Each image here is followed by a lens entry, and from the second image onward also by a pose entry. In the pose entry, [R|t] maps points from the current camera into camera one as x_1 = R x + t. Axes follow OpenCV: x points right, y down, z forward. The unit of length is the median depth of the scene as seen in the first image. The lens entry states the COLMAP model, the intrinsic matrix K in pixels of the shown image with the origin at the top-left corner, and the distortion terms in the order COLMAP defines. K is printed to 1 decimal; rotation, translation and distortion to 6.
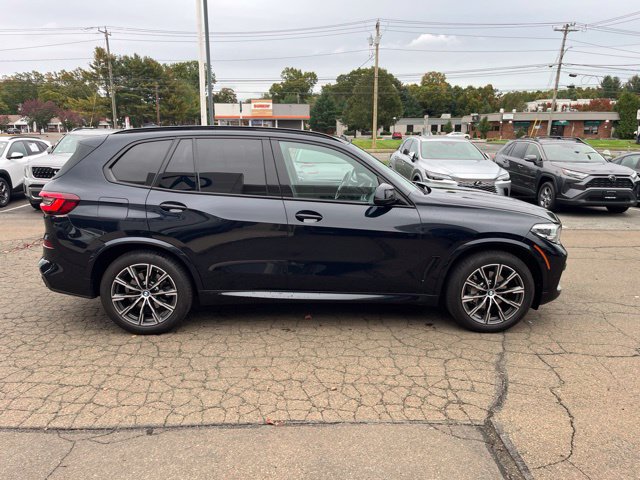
lens RADIAL K [[482.4, 0, 318.7], [0, 482.4, 242.8], [0, 0, 1]] dist [0.077450, -0.098040]
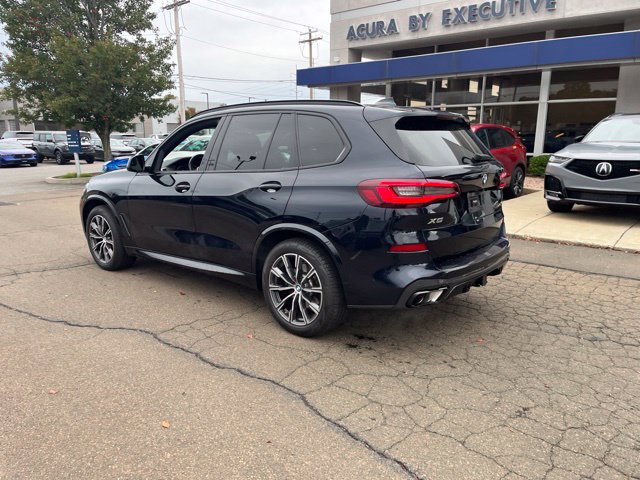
lens RADIAL K [[482.4, 0, 317.5], [0, 482.4, 245.8], [0, 0, 1]] dist [0.077450, -0.098040]
pose [[-0.738682, -0.150778, 0.656974, -0.934901], [0.147579, 0.914836, 0.375893, -0.380598], [-0.657700, 0.374621, -0.653521, 1.907200]]
